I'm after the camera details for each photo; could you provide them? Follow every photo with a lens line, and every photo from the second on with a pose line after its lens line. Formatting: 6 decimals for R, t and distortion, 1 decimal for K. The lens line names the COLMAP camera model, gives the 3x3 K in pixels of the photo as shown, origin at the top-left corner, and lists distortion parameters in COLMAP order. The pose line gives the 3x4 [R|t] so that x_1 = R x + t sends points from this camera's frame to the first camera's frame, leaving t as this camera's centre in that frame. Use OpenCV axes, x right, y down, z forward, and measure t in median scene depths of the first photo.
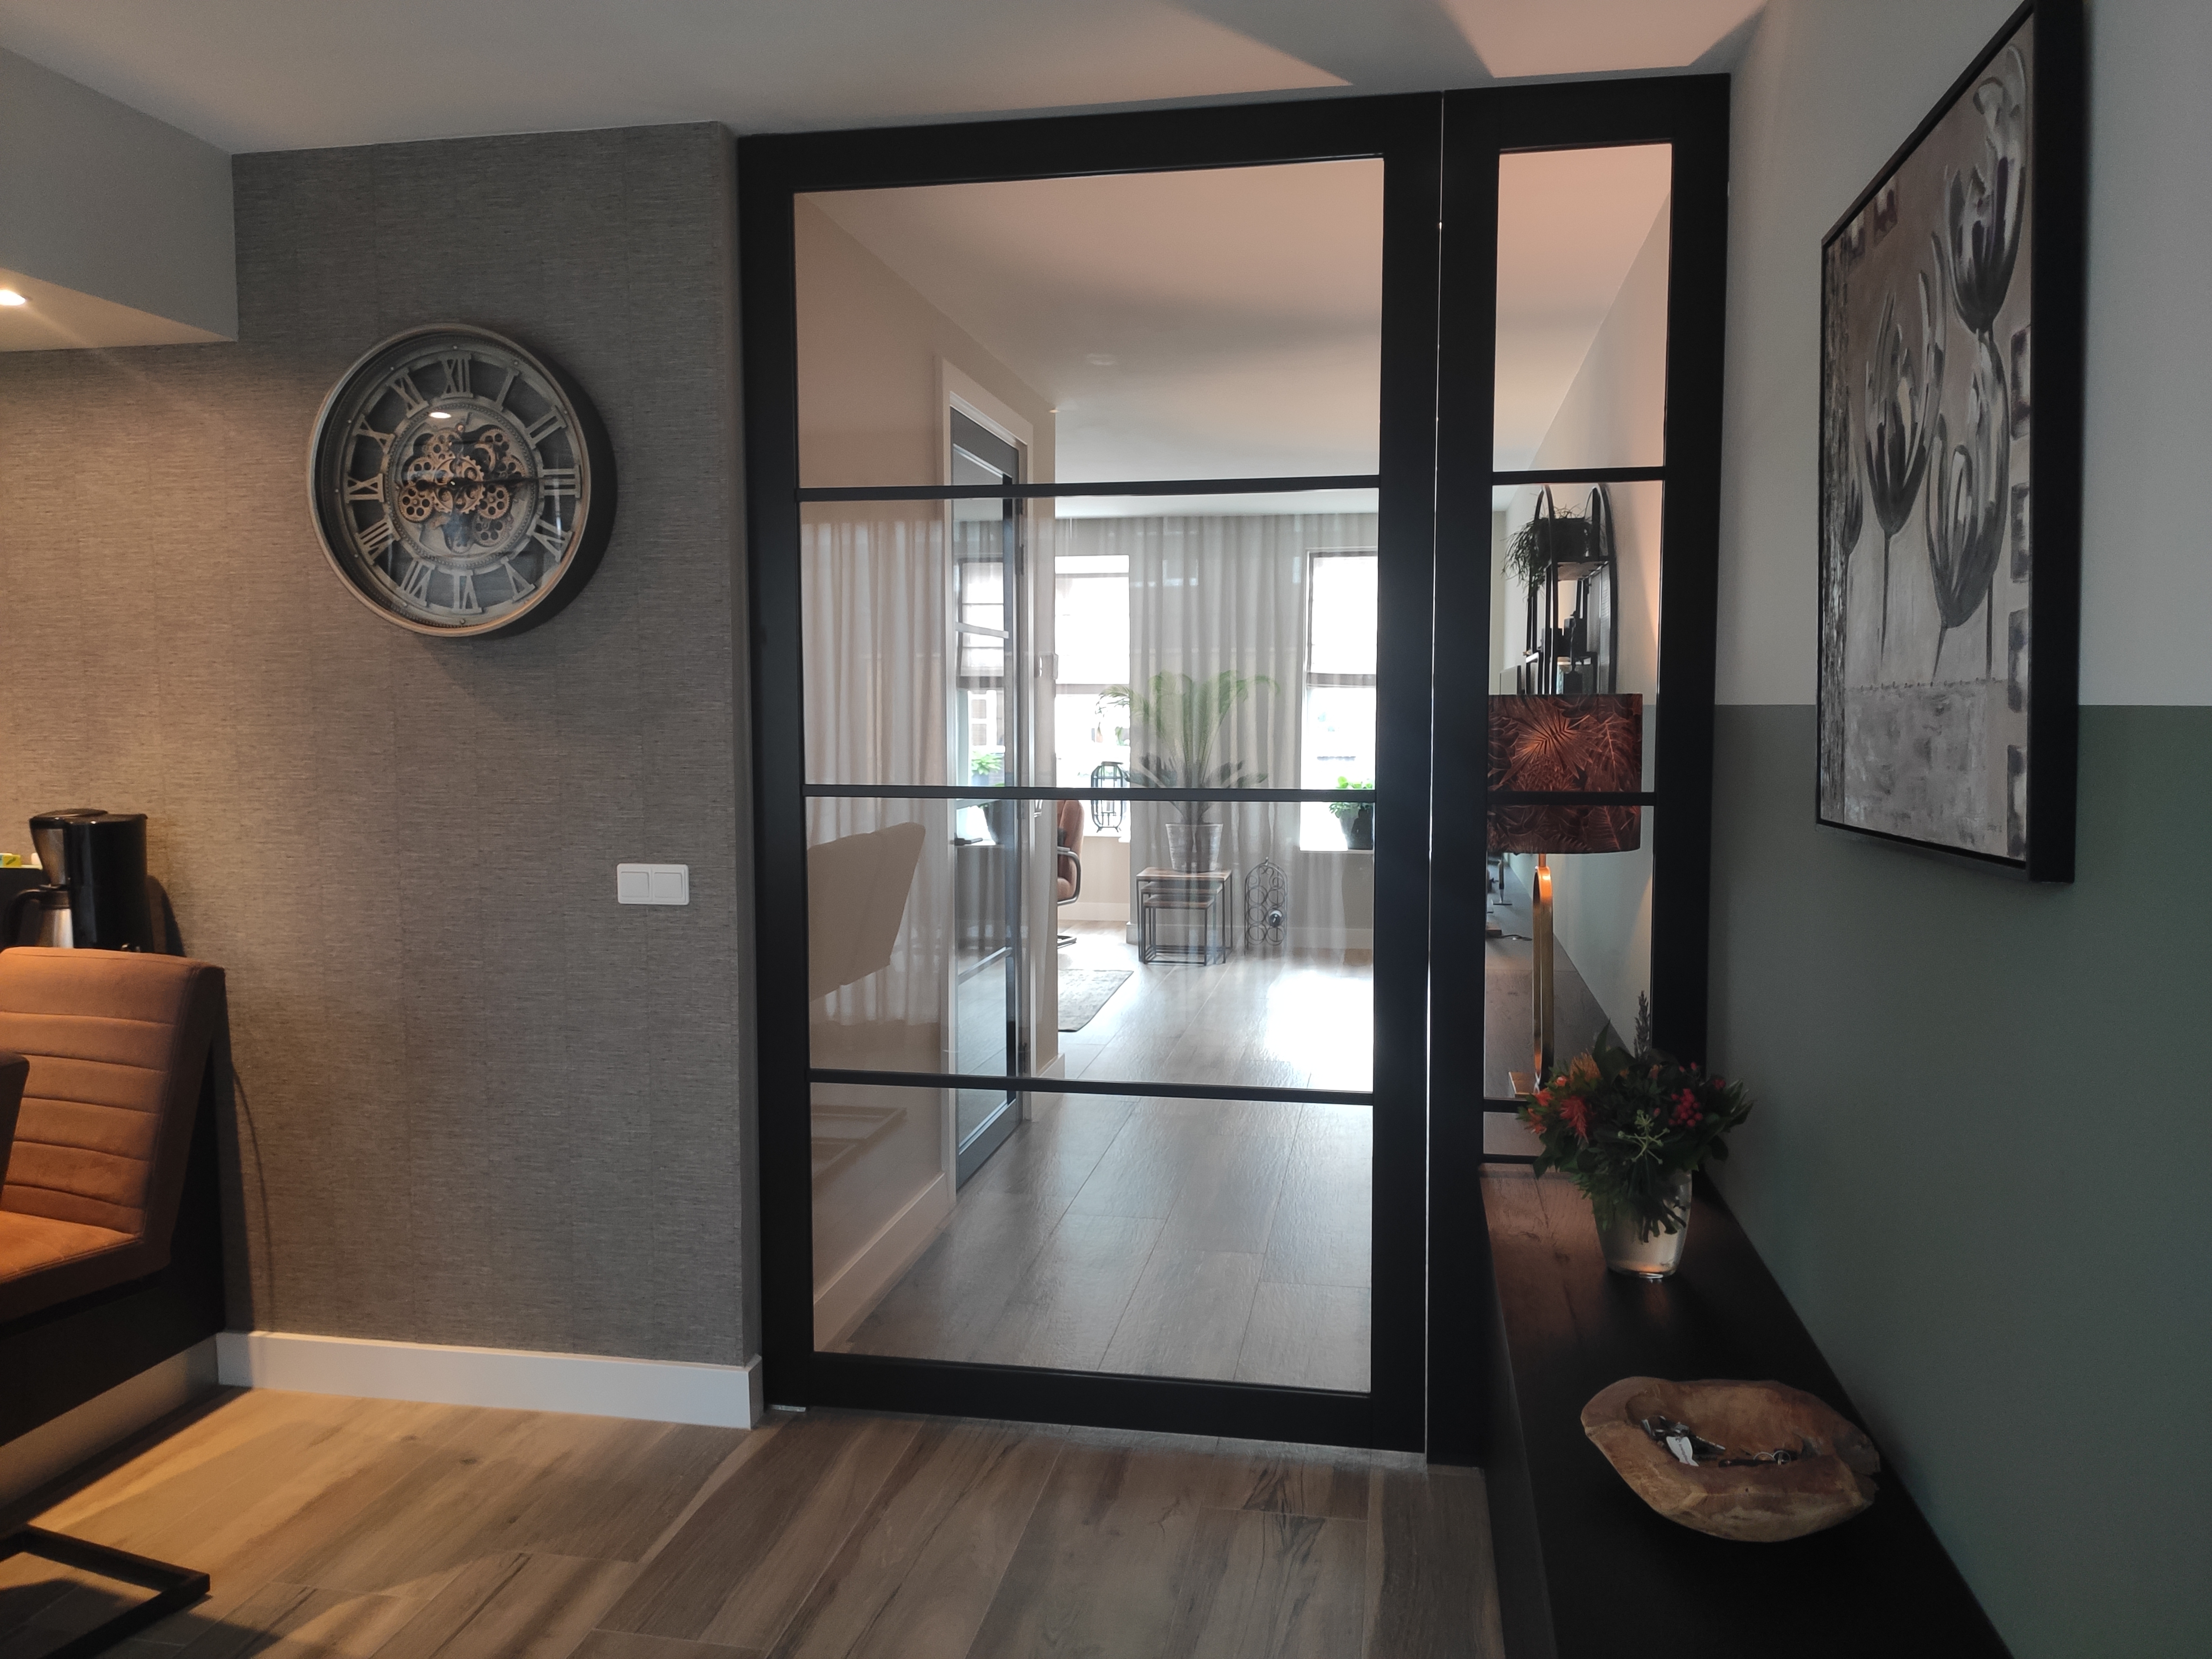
lens RADIAL K [[1668.1, 0, 1106.0], [0, 1668.1, 829.5], [0, 0, 1]] dist [0.076079, -0.103681]
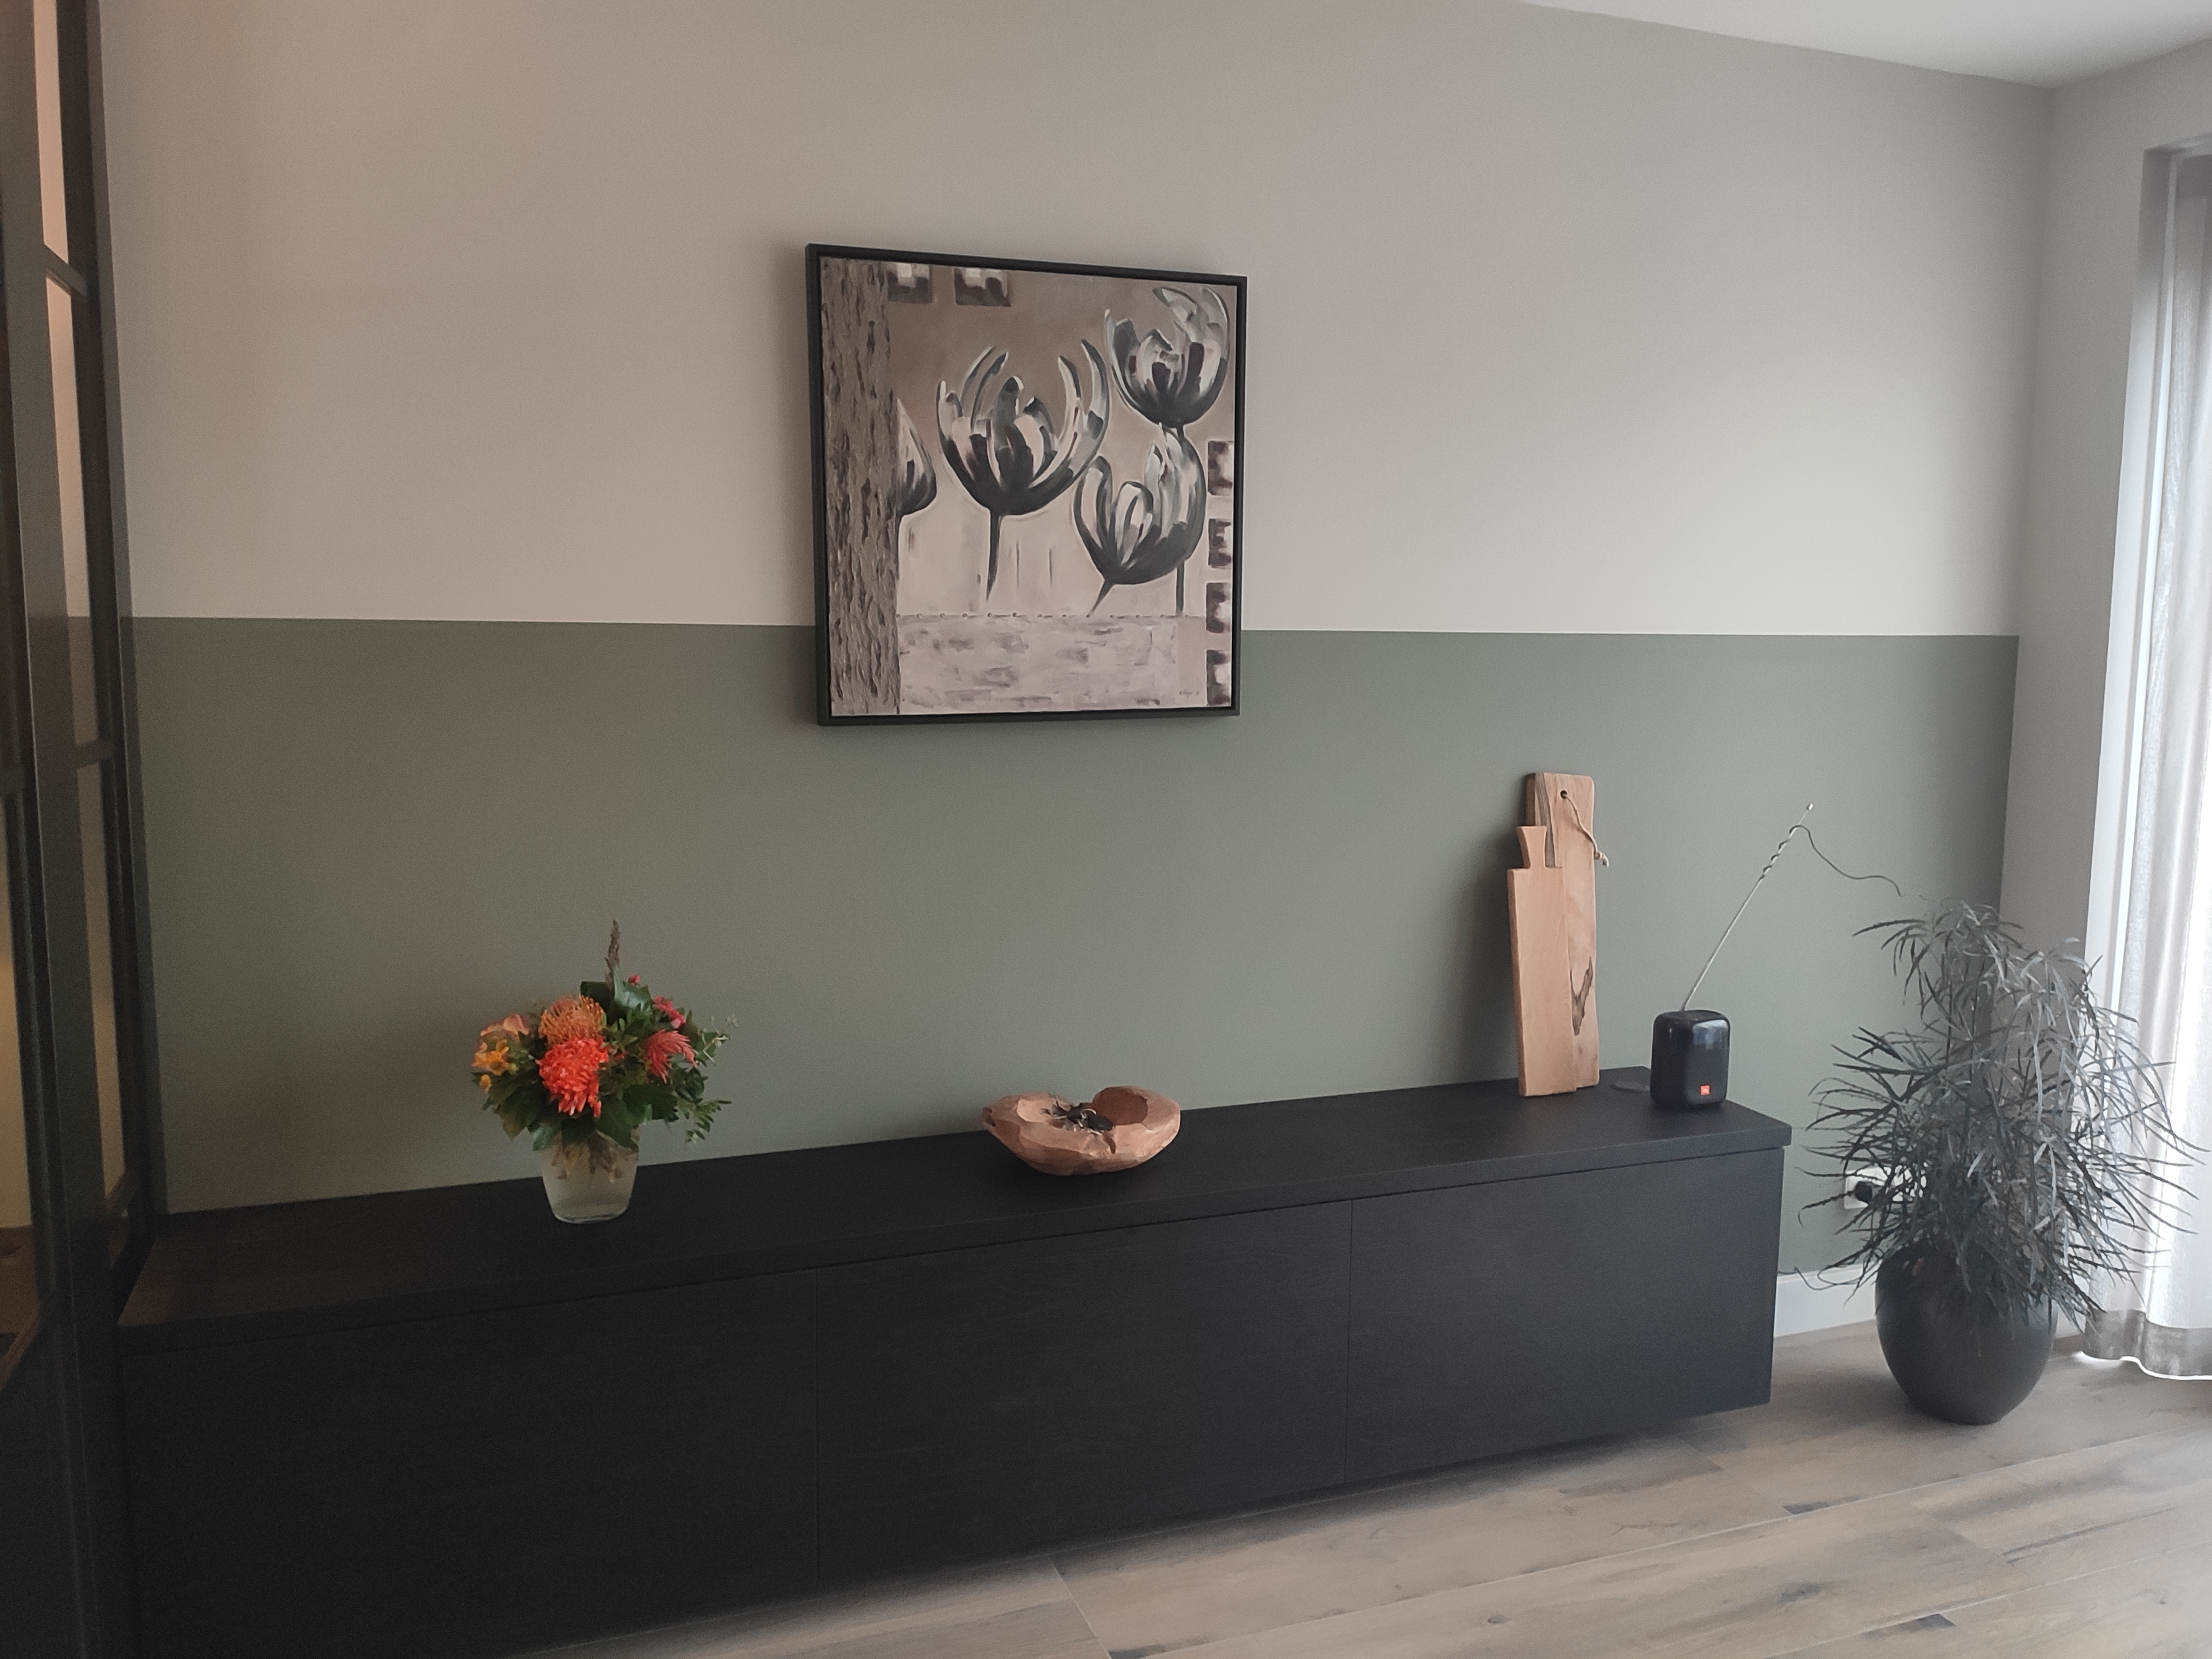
lens RADIAL K [[1668.1, 0, 1106.0], [0, 1668.1, 829.5], [0, 0, 1]] dist [0.076079, -0.103681]
pose [[-0.514531, -0.096483, 0.852026, -0.107321], [0.060968, 0.987018, 0.148588, -0.013770], [-0.855301, 0.128399, -0.501969, 0.207255]]
